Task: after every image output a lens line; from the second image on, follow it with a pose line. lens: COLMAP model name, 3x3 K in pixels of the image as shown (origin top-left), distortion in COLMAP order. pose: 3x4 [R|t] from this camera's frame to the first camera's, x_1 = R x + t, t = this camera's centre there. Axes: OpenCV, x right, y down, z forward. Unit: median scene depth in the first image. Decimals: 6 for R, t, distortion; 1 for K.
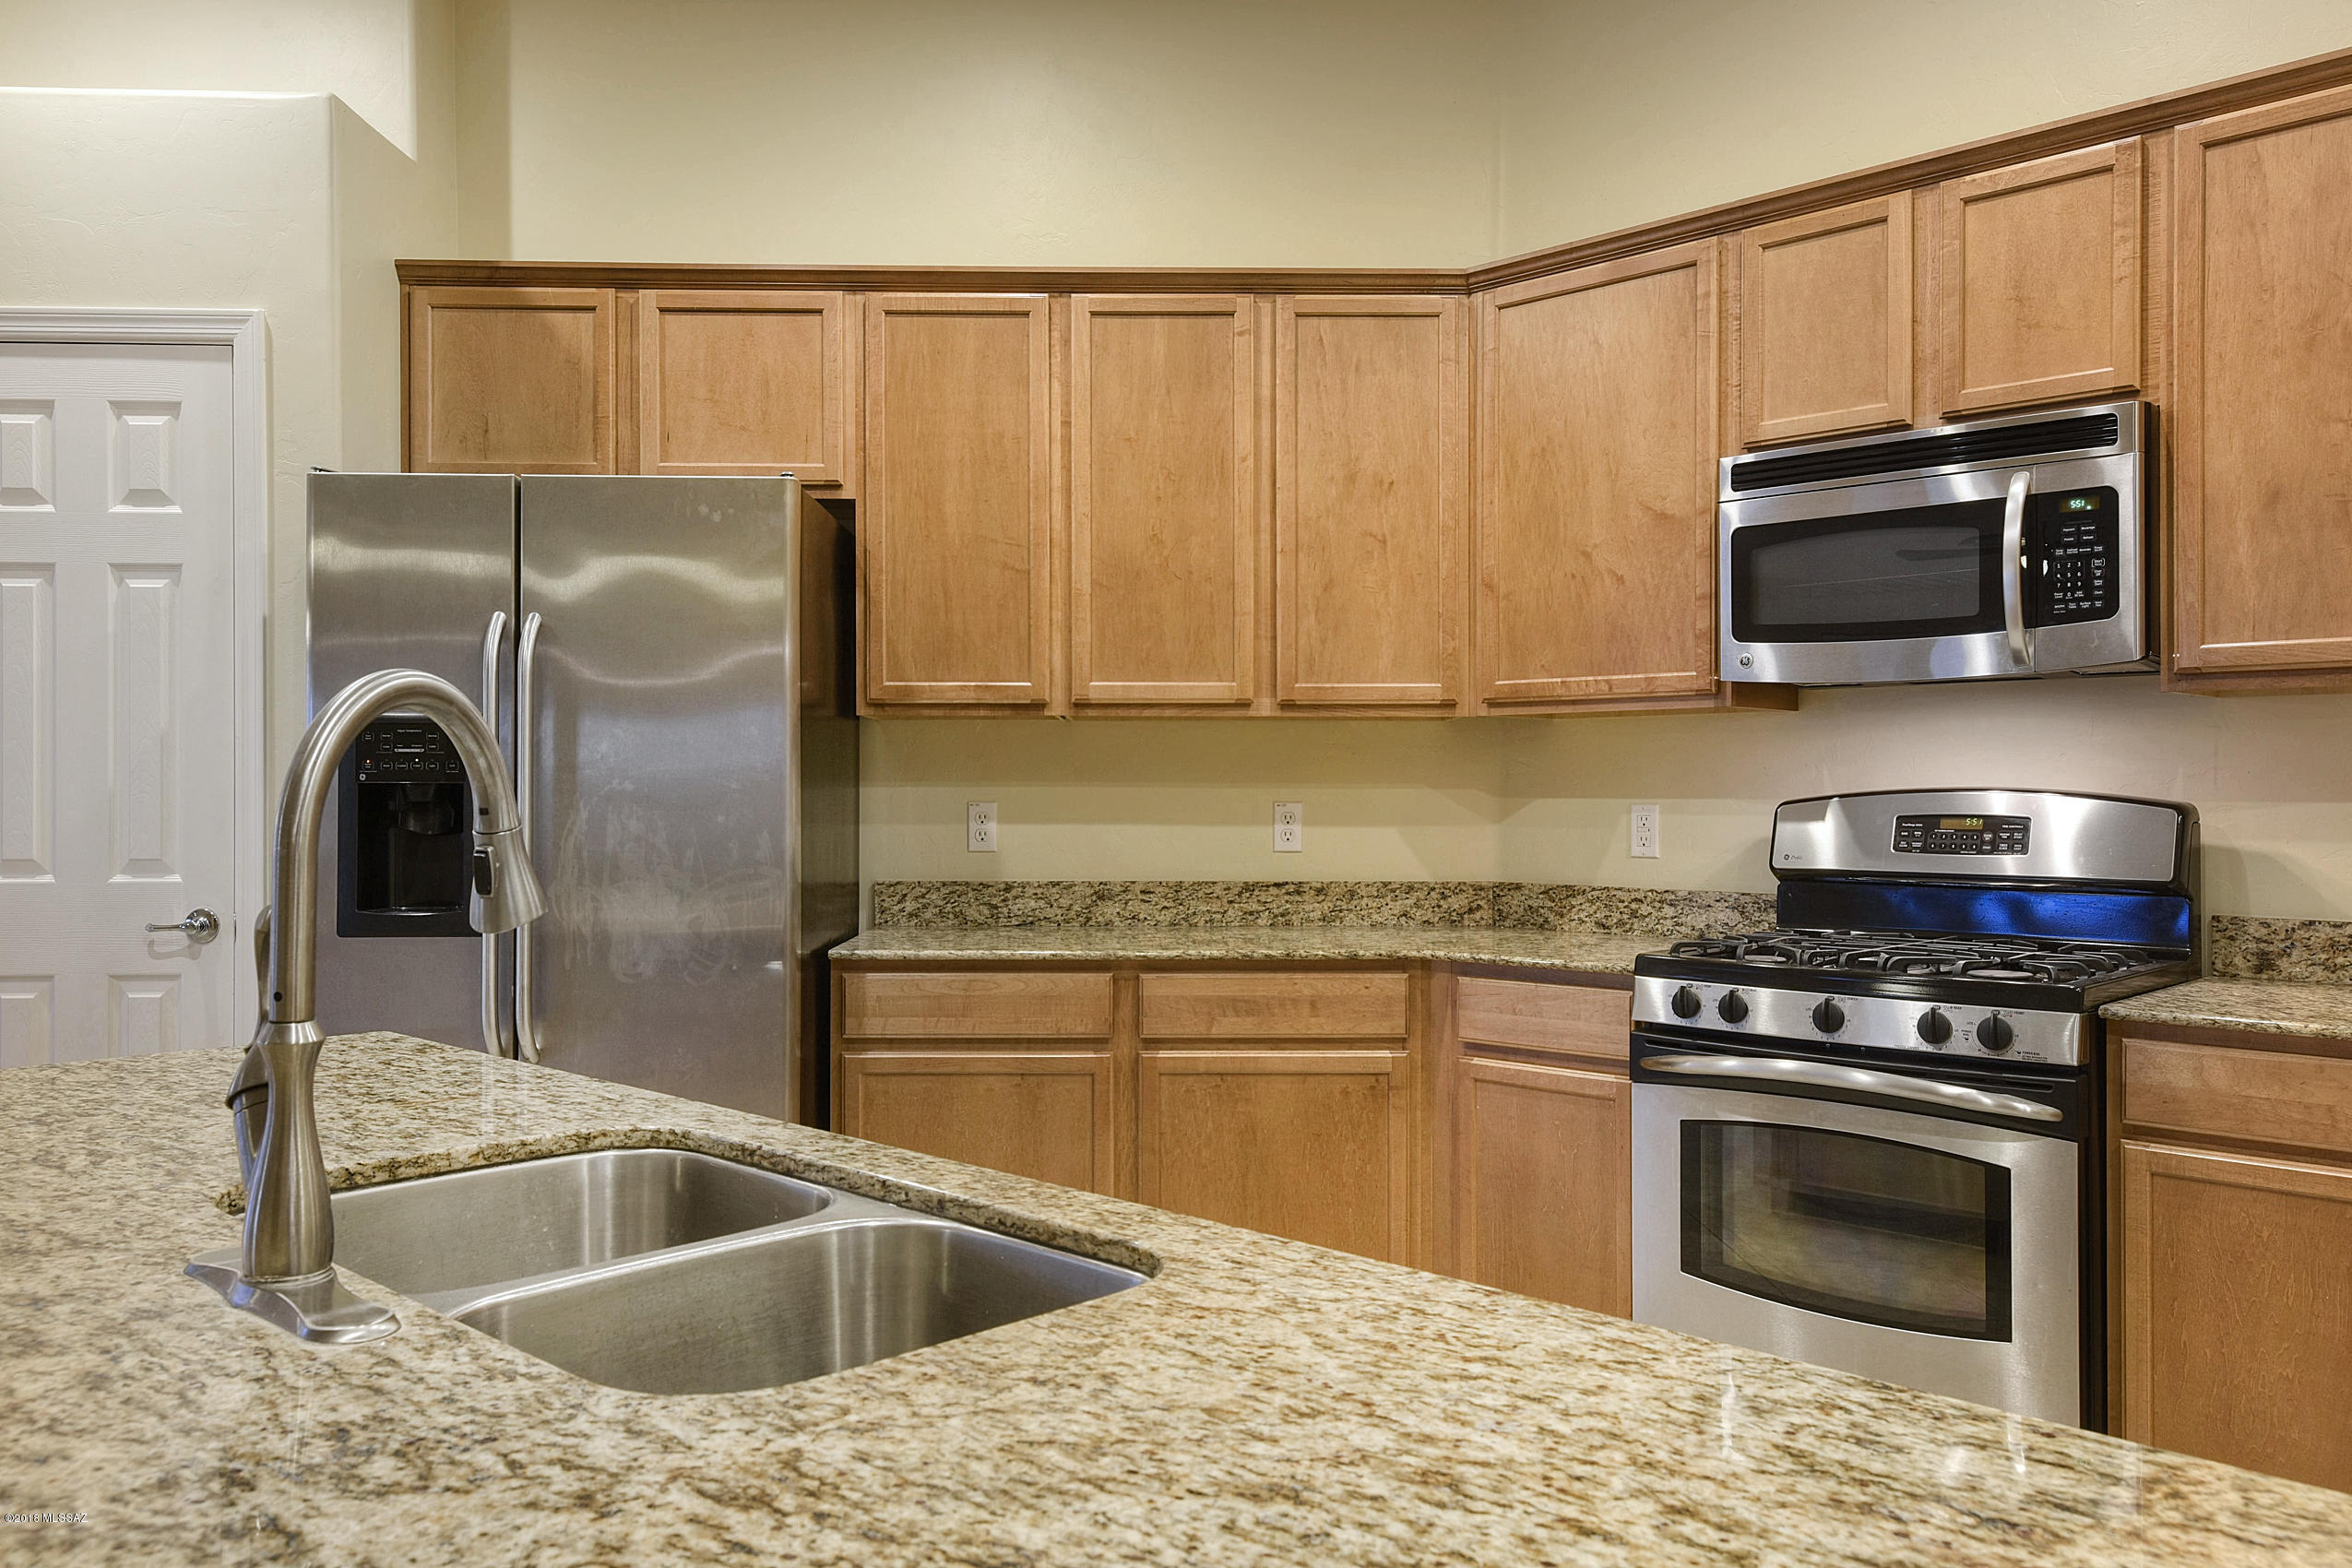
lens RADIAL K [[1792.0, 0, 1130.4], [0, 1792.0, 789.0], [0, 0, 1]] dist [0.019760, 0.018464]
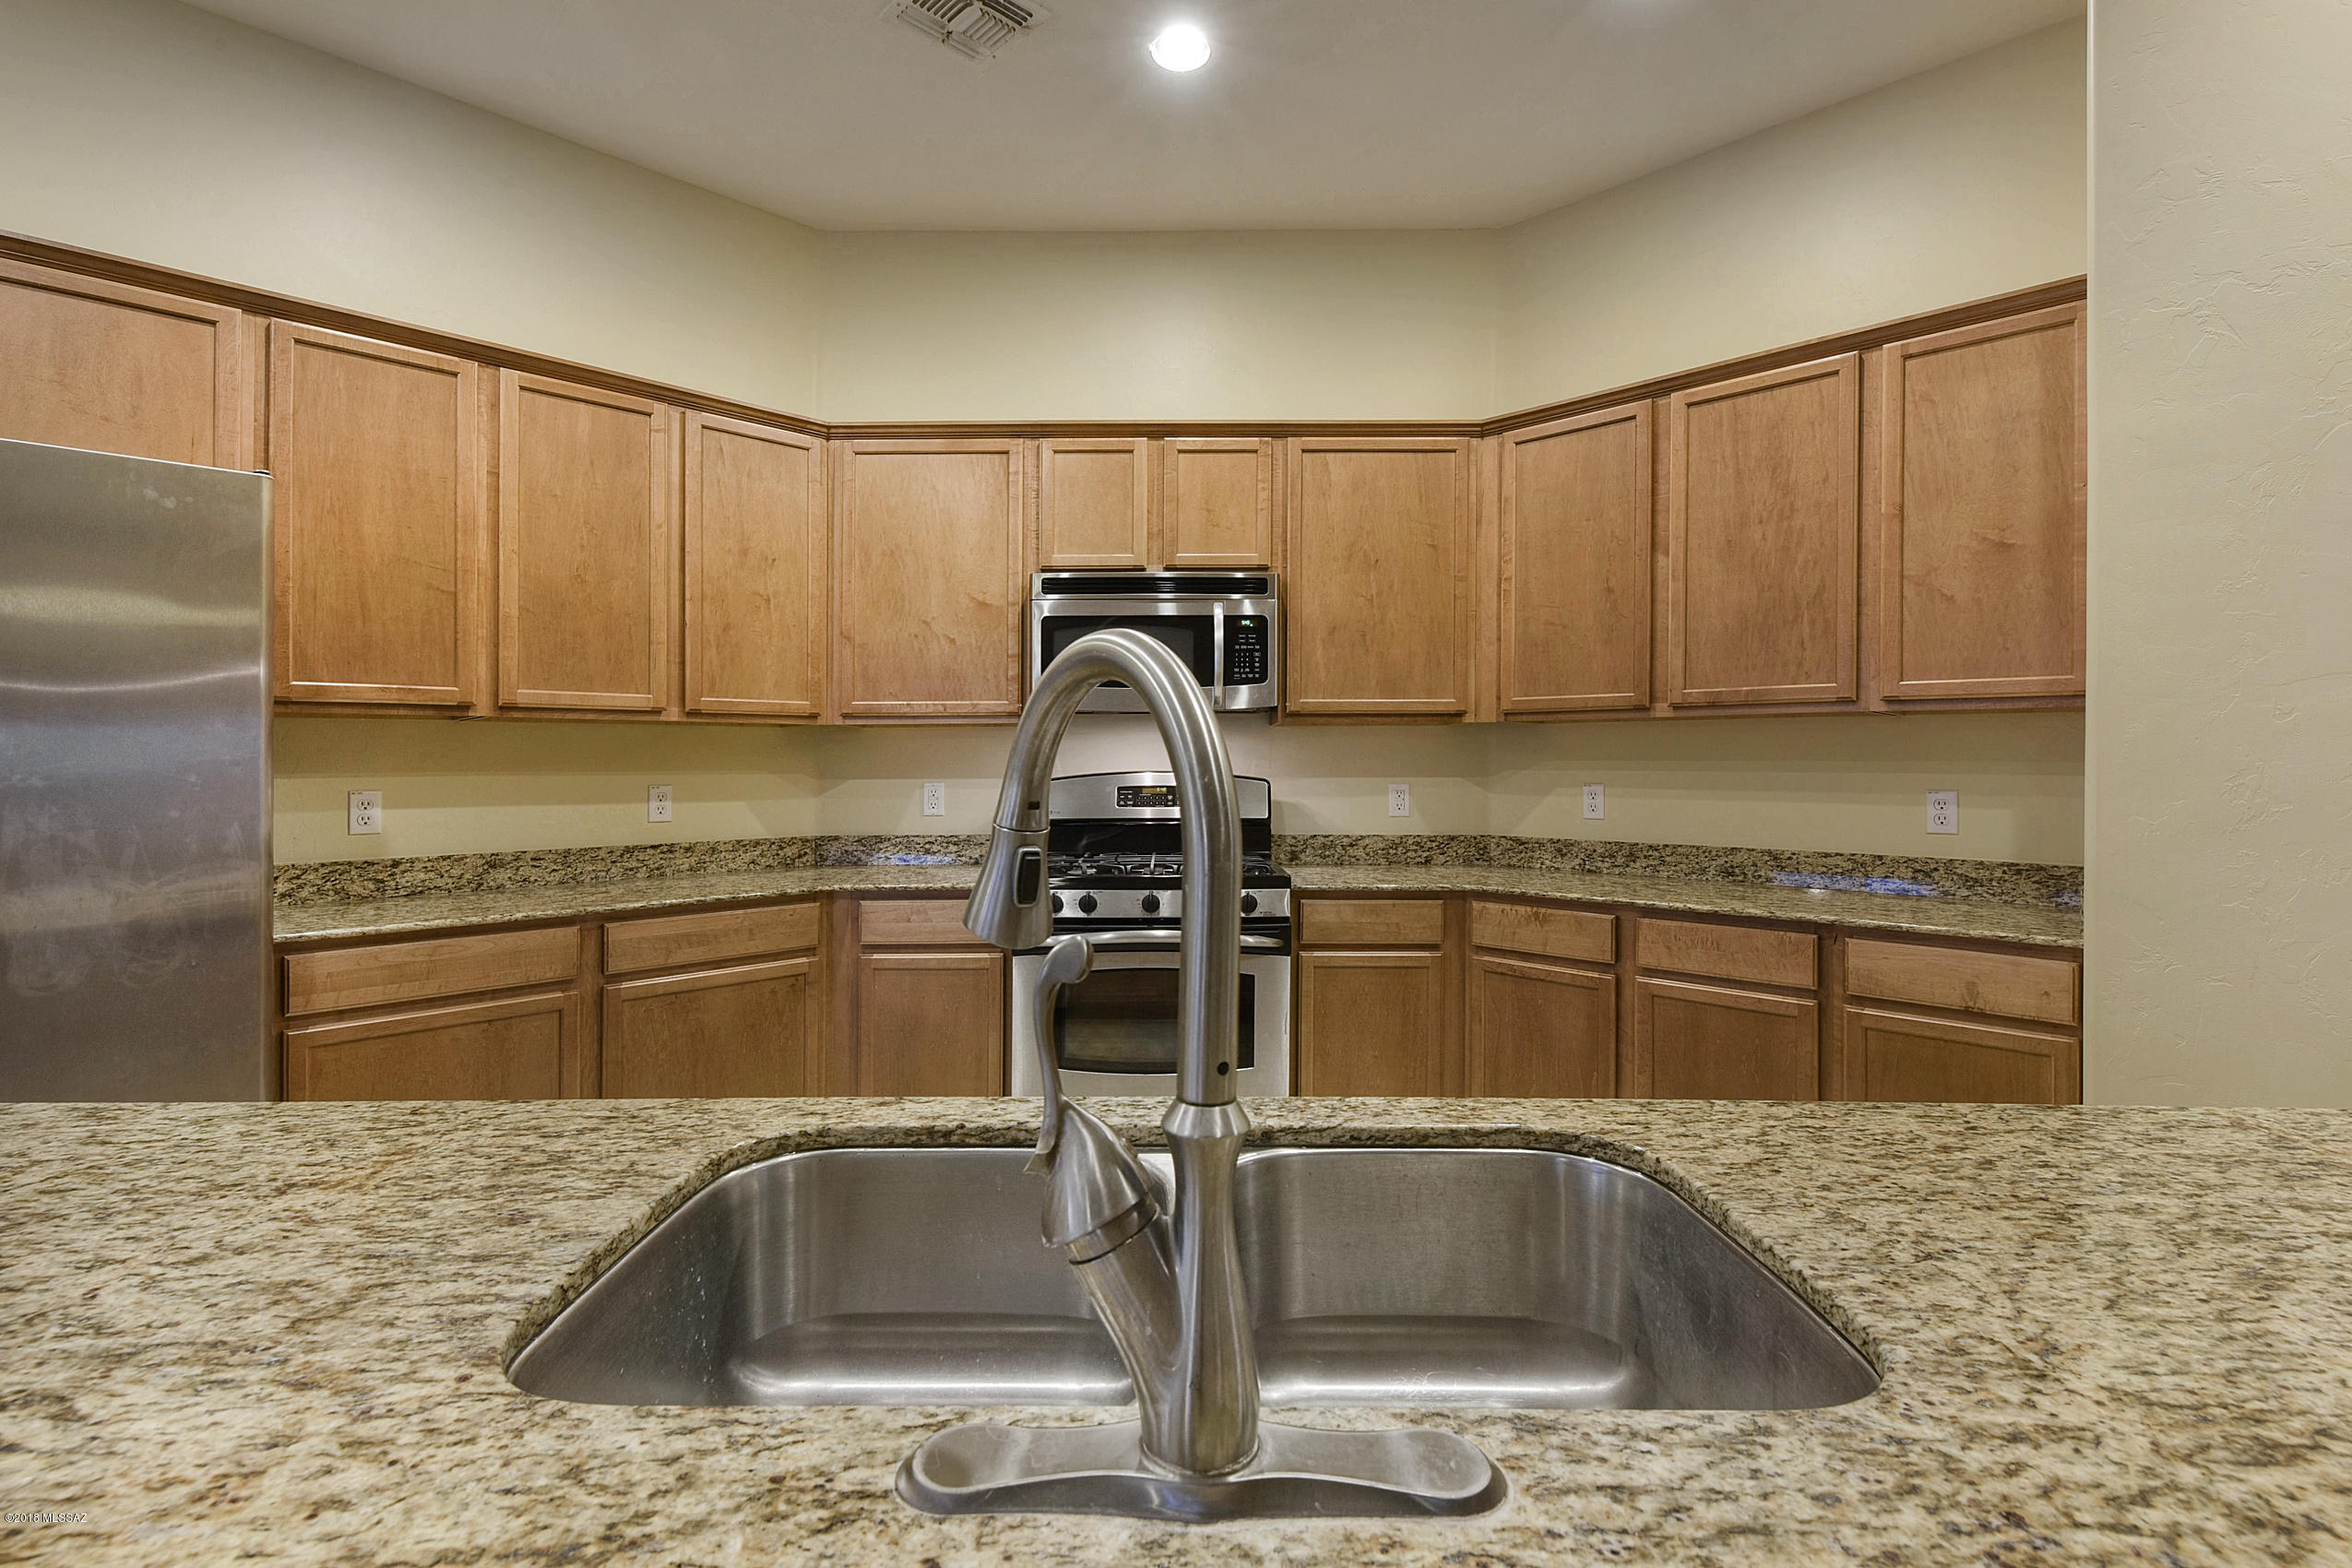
lens RADIAL K [[1038.6, 0, 1159.7], [0, 1038.6, 777.2], [0, 0, 1]] dist [-0.010148, -0.005439]
pose [[0.707437, -0.012769, 0.706661, -0.244713], [0.006357, 0.999911, 0.011704, -0.006470], [-0.706748, -0.003787, 0.707455, 0.225882]]
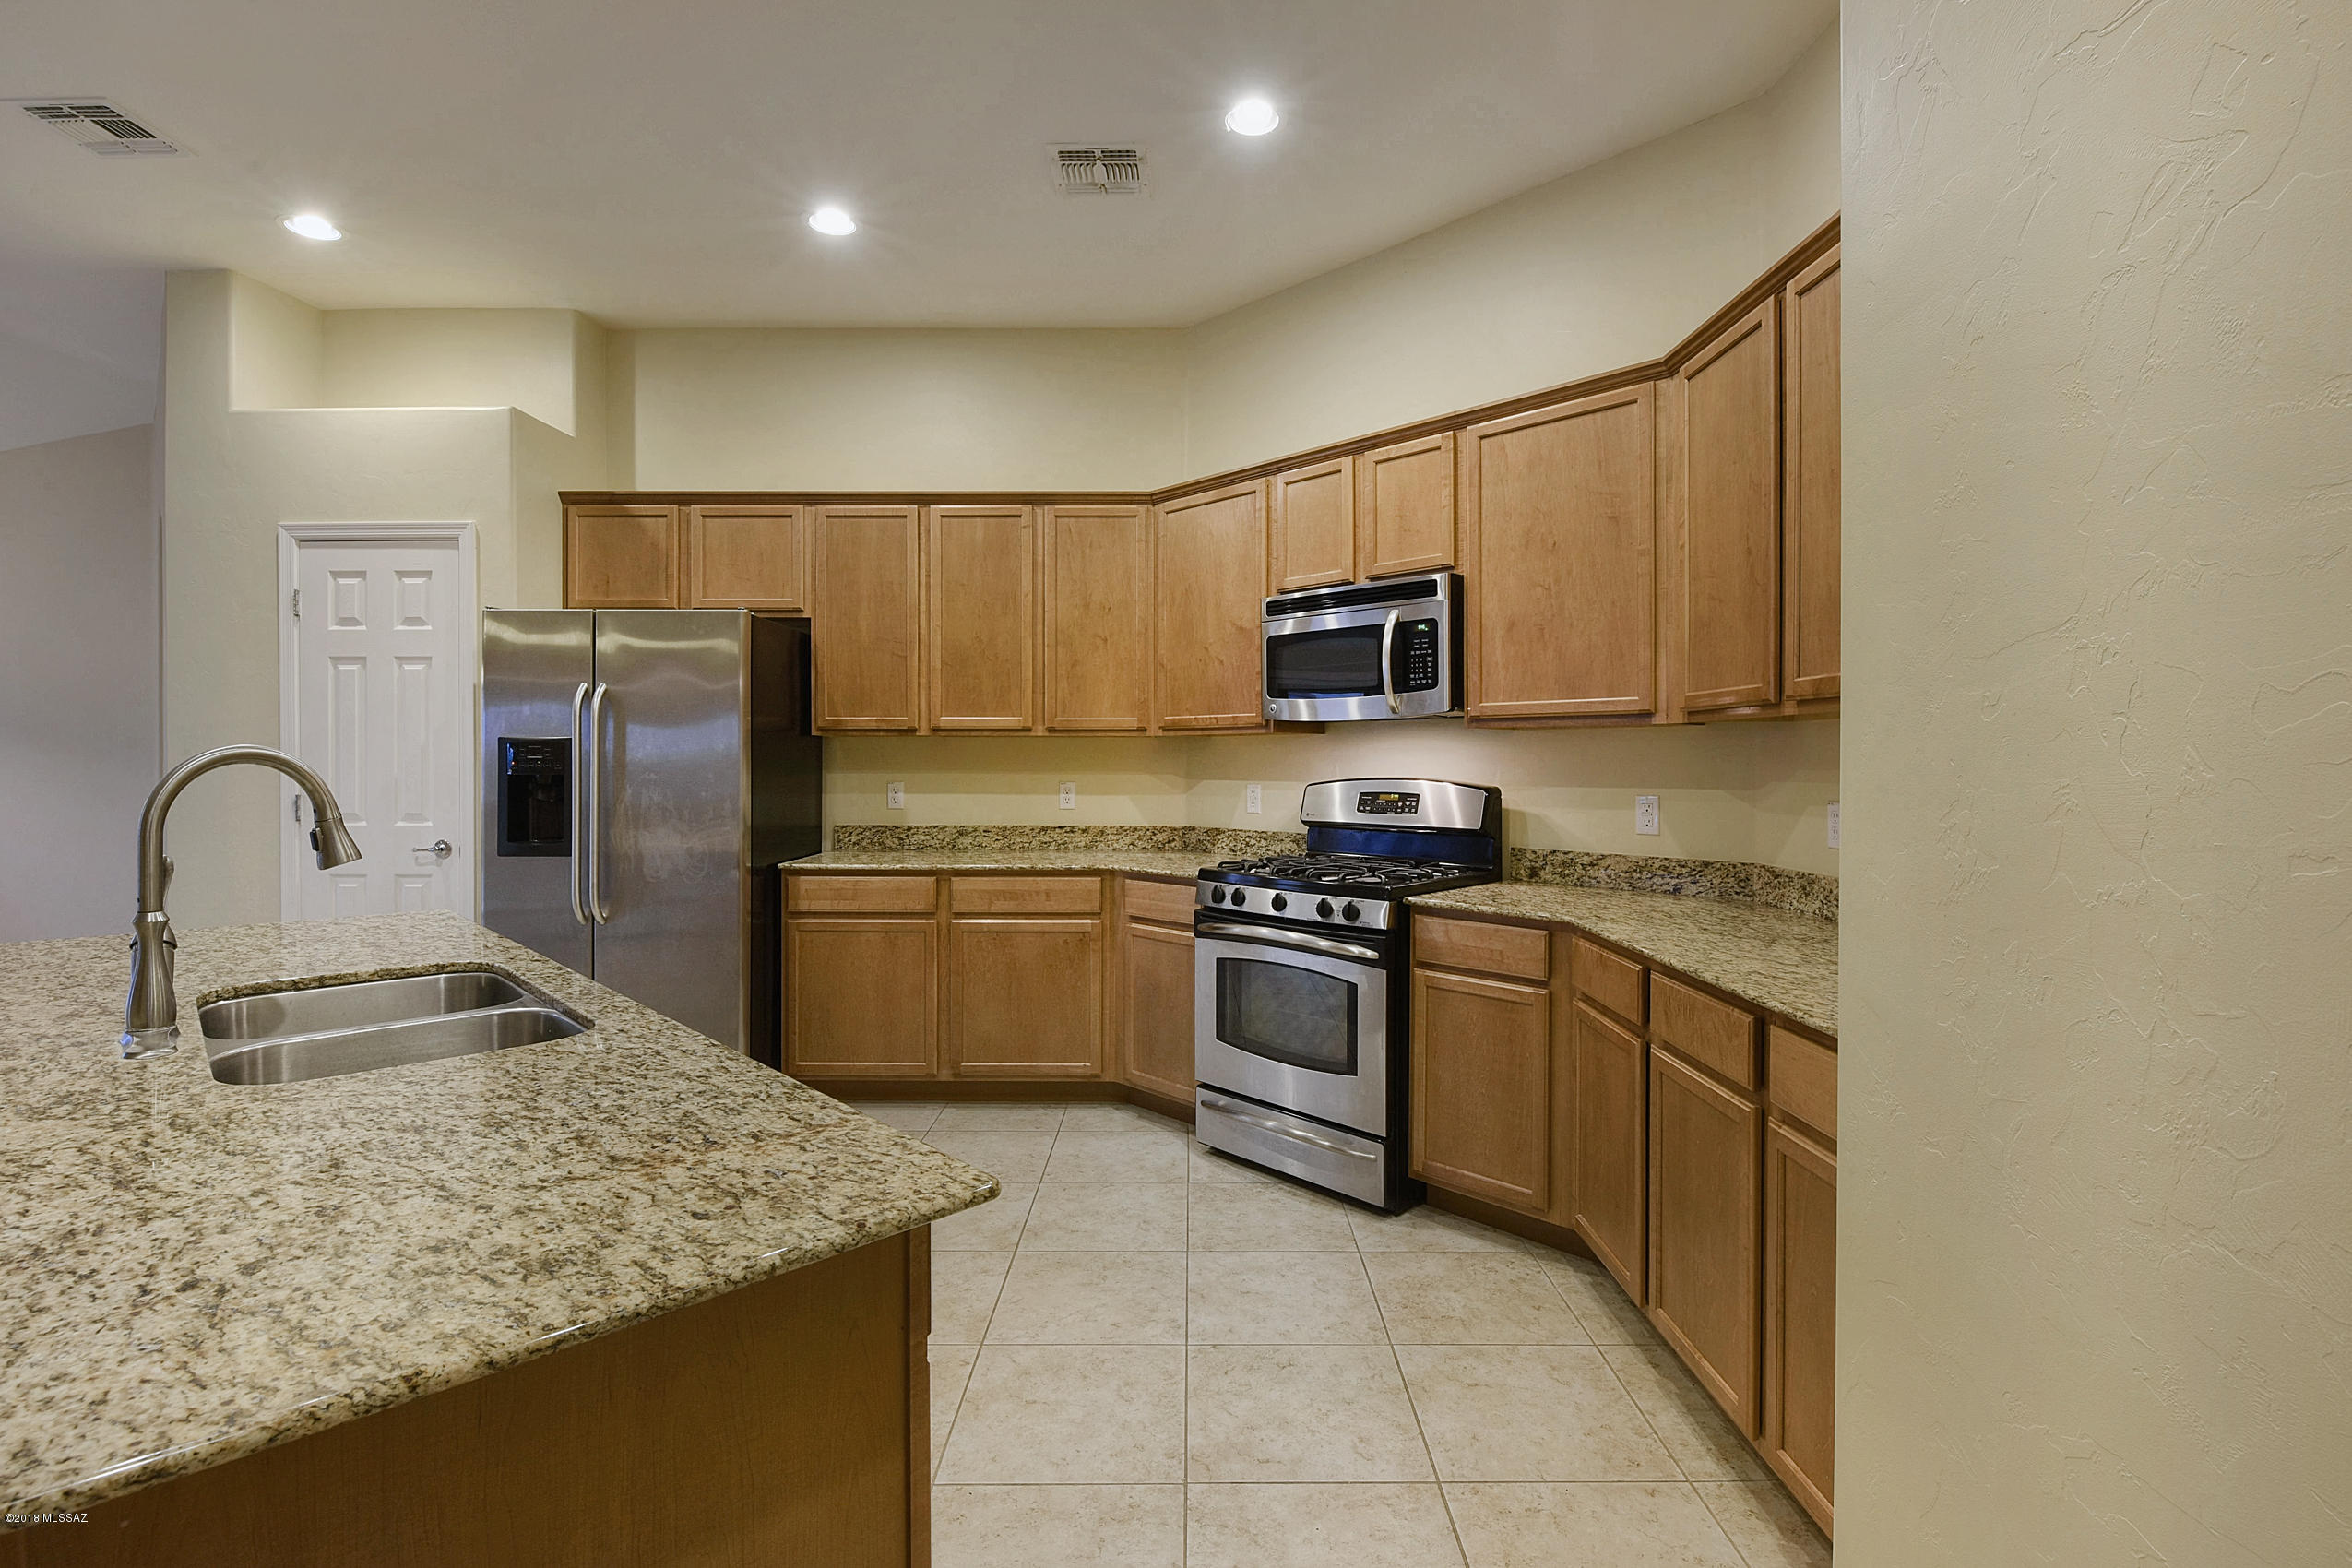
lens RADIAL K [[1038.6, 0, 1155.8], [0, 1038.6, 763.0], [0, 0, 1]] dist [-0.010148, -0.005439]
pose [[0.999929, 0.001692, -0.011767, 0.218680], [-0.001687, 0.999998, 0.000418, -0.014459], [0.011768, -0.000398, 0.999931, -0.058612]]
